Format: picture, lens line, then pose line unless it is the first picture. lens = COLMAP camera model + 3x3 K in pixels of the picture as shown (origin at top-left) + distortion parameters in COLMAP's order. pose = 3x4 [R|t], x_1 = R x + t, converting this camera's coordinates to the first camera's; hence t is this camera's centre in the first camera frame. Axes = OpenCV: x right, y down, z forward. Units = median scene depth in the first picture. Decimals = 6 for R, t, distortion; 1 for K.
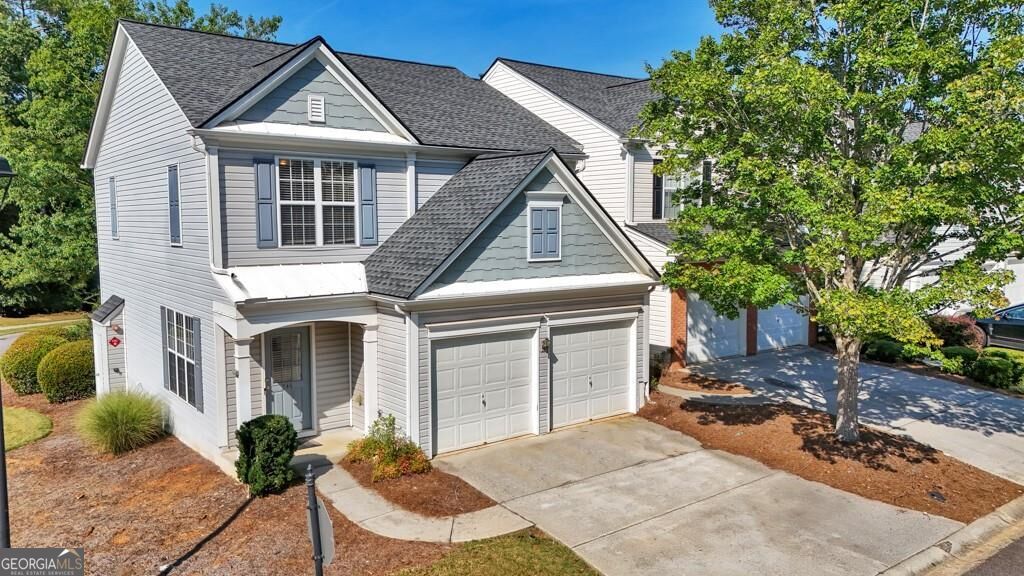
lens RADIAL K [[739.9, 0, 521.1], [0, 739.9, 290.8], [0, 0, 1]] dist [0.020306, -0.003747]
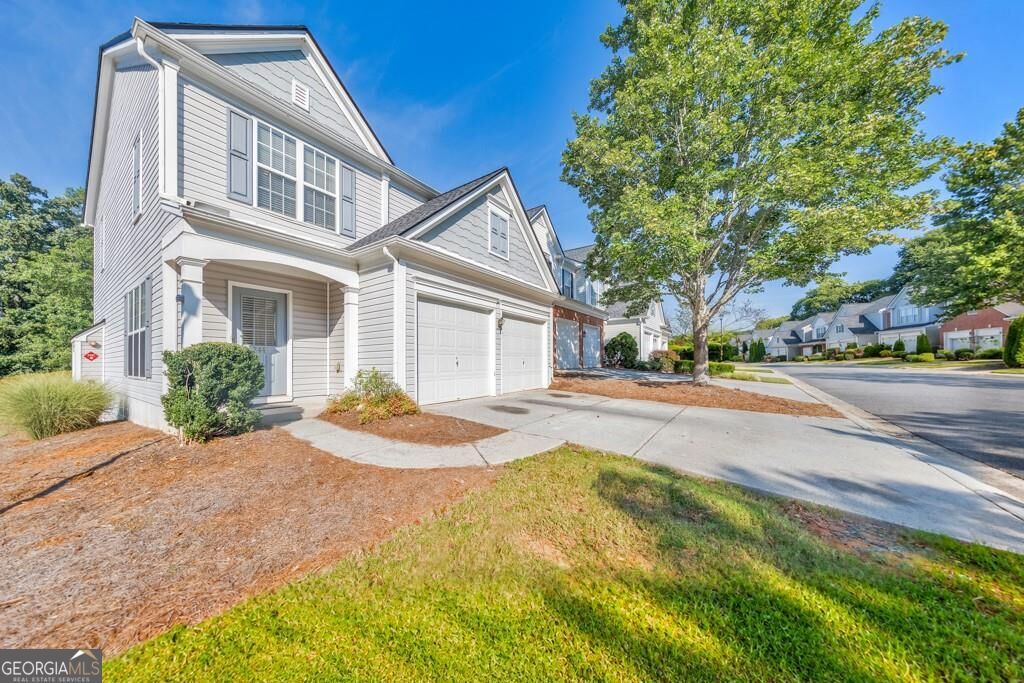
lens RADIAL K [[326.1, 0, 501.1], [0, 326.1, 358.4], [0, 0, 1]] dist [-0.000421, -0.000139]
pose [[0.957838, -0.002803, 0.287294, -0.130750], [0.031856, 0.994823, -0.096503, 0.194446], [-0.285536, 0.101587, 0.952969, 0.494560]]
